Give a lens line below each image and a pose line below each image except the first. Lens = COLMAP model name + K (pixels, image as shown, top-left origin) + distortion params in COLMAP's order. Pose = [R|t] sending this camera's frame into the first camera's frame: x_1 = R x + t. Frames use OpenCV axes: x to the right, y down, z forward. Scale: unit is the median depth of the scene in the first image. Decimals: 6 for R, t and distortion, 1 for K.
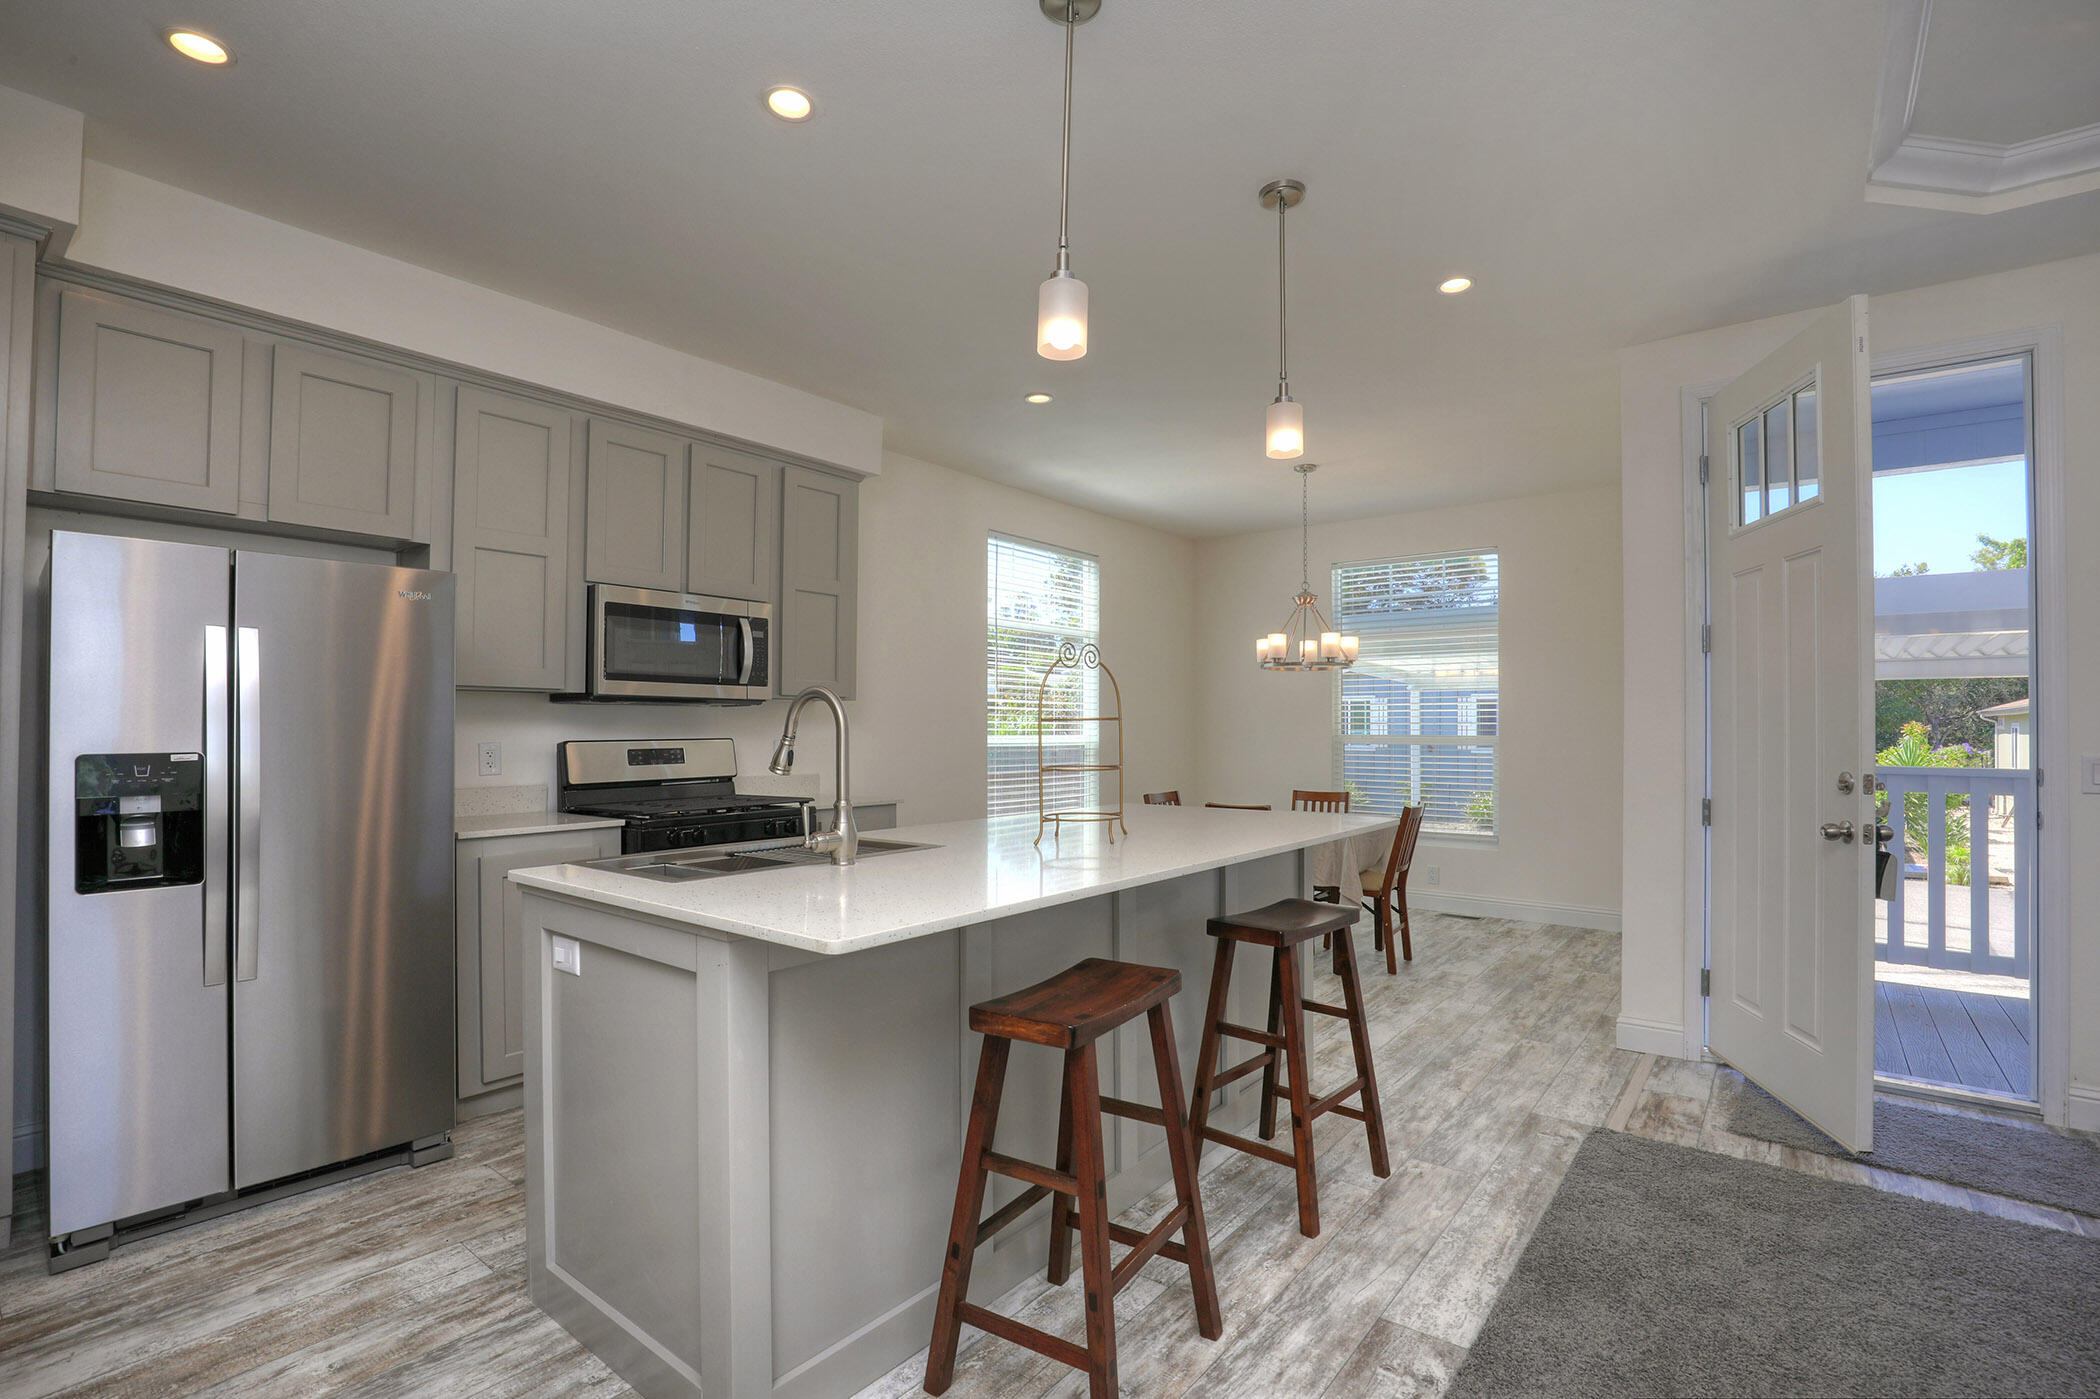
lens RADIAL K [[974.4, 0, 1046.9], [0, 974.4, 705.2], [0, 0, 1]] dist [-0.035468, 0.006657]
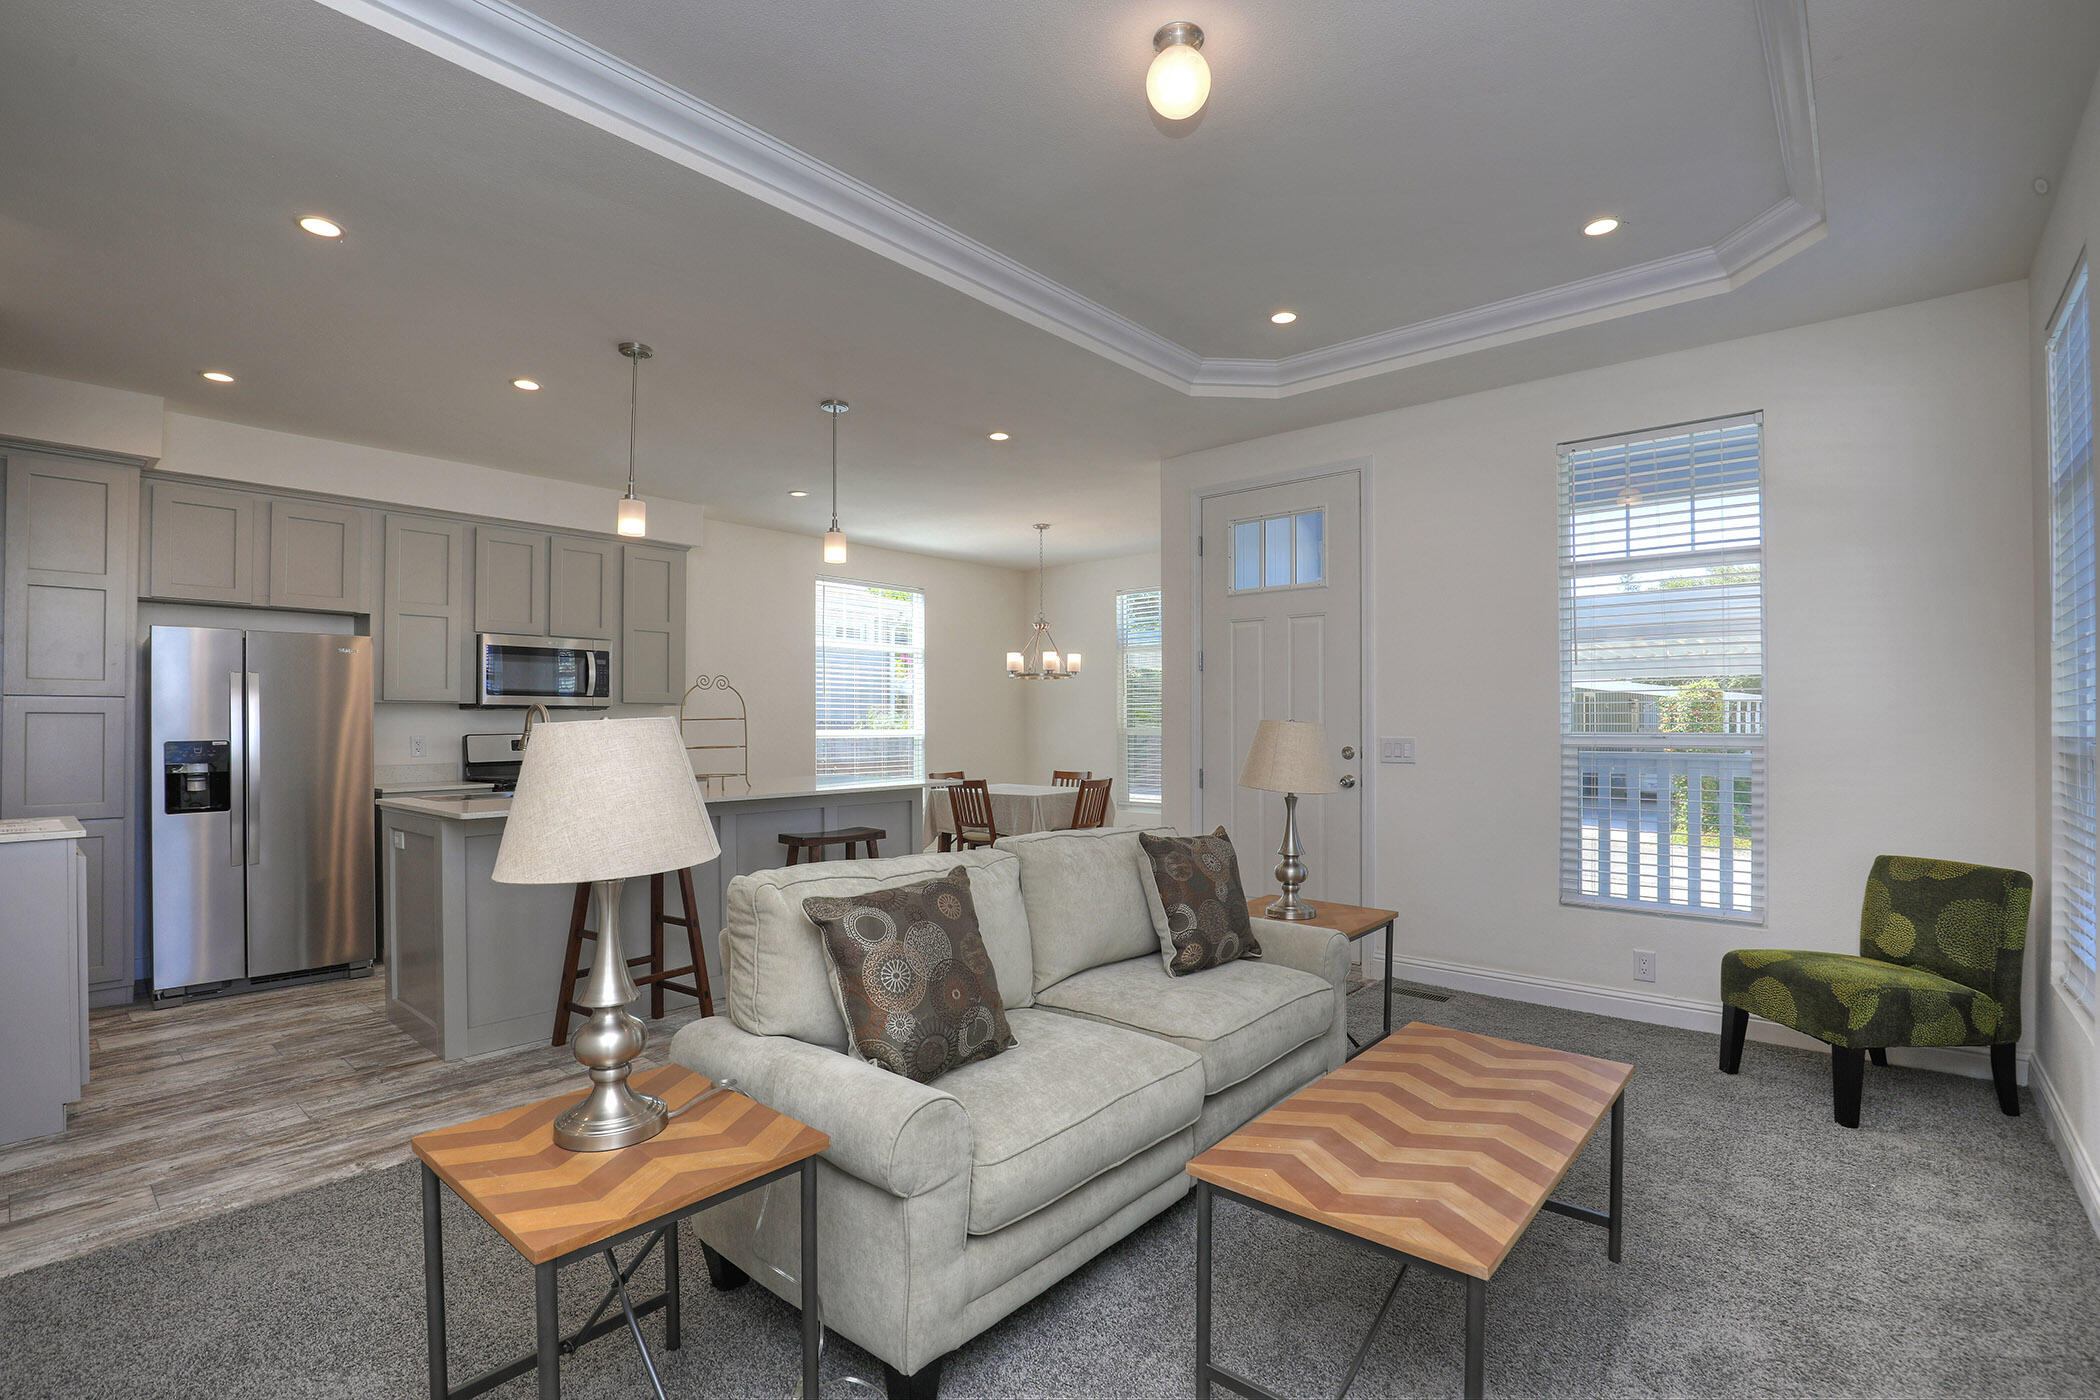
lens RADIAL K [[974.4, 0, 1041.7], [0, 974.4, 705.3], [0, 0, 1]] dist [-0.035468, 0.006657]
pose [[0.998447, -0.008123, -0.055117, 0.681522], [0.008406, 0.999953, 0.004905, -0.013166], [0.055075, -0.005361, 0.998468, -0.656738]]
